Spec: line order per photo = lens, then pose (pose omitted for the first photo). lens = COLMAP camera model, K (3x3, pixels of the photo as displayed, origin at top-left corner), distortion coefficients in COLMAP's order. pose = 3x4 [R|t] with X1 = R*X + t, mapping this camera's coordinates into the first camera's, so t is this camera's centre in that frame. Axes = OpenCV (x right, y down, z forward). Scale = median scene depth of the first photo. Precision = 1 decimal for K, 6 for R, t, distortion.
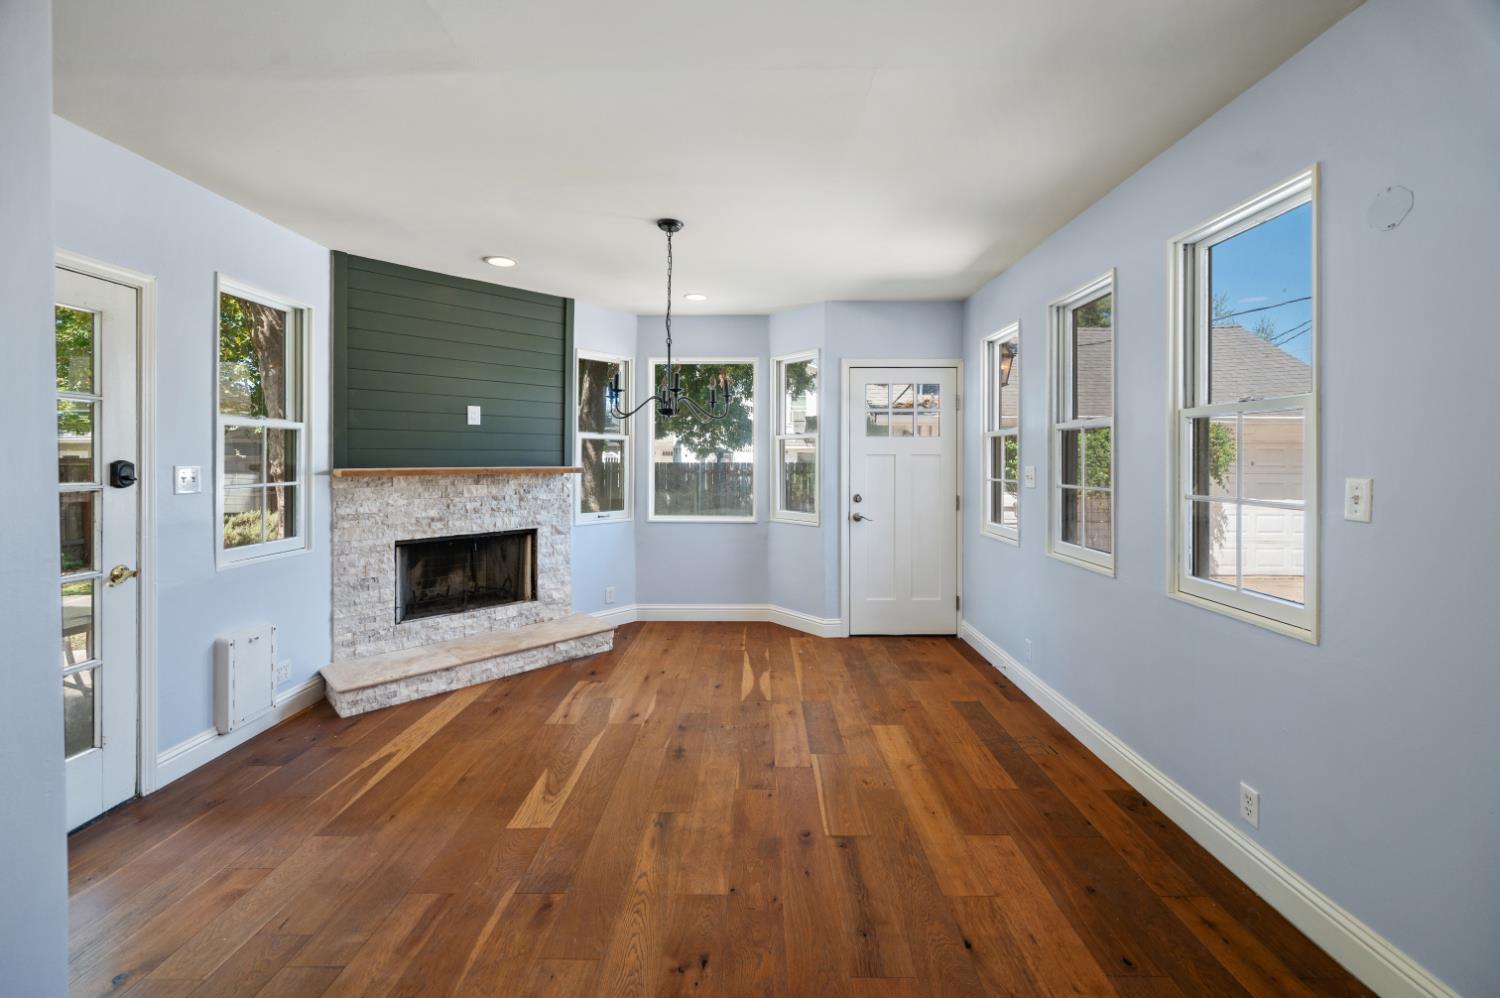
lens RADIAL K [[604.6, 0, 751.3], [0, 604.6, 459.3], [0, 0, 1]] dist [0.000294, -0.000202]
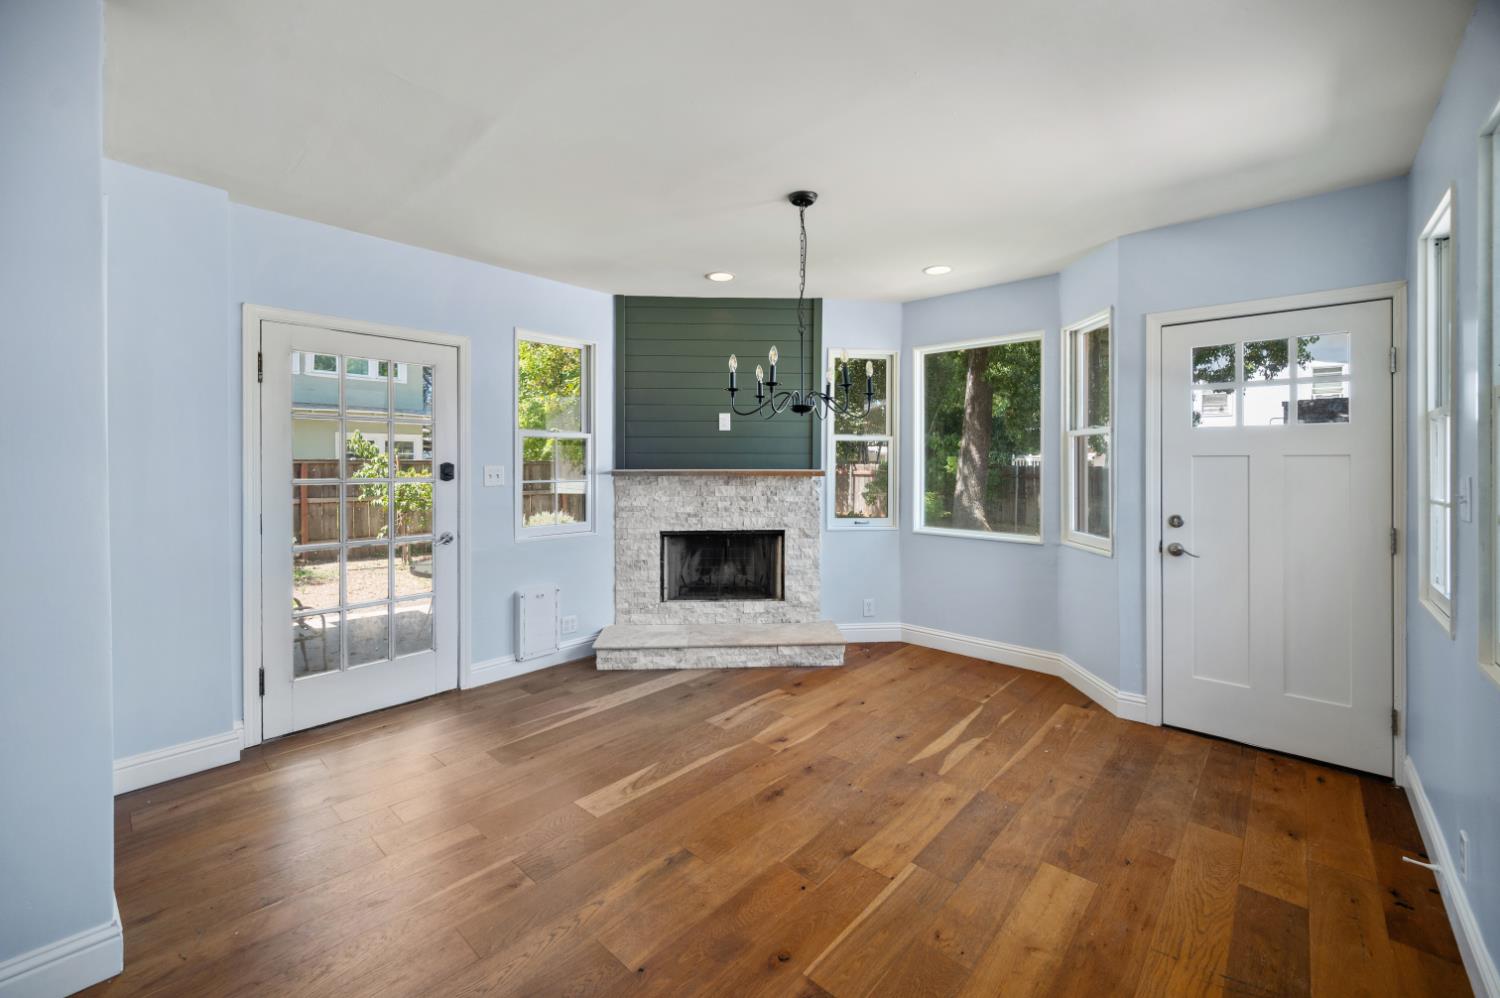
lens RADIAL K [[604.6, 0, 751.3], [0, 604.6, 459.3], [0, 0, 1]] dist [0.000294, -0.000202]
pose [[0.747746, -0.002635, -0.663980, 0.333713], [-0.000905, 0.999987, -0.004988, 0.000401], [0.663984, 0.004331, 0.747734, 0.239587]]
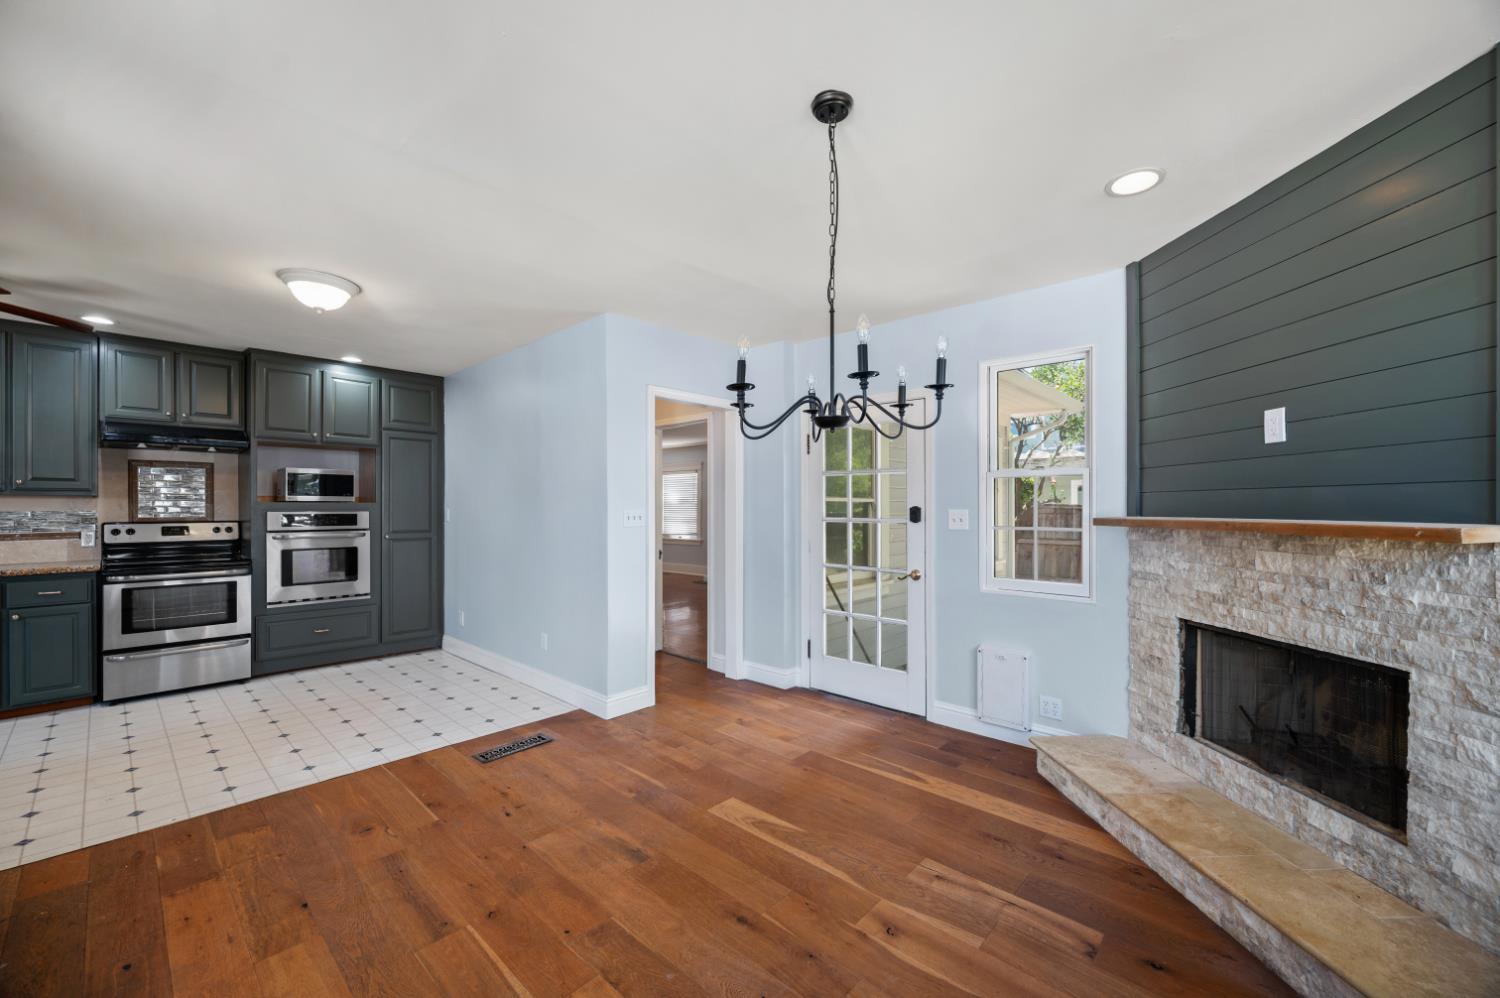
lens RADIAL K [[592.6, 0, 753.1], [0, 592.6, 508.6], [0, 0, 1]] dist [0.000281, 0.000135]
pose [[-0.668008, -0.001020, -0.744153, 0.291155], [-0.003220, 0.999994, 0.001520, 0.004442], [0.744147, 0.003412, -0.668007, 1.115537]]
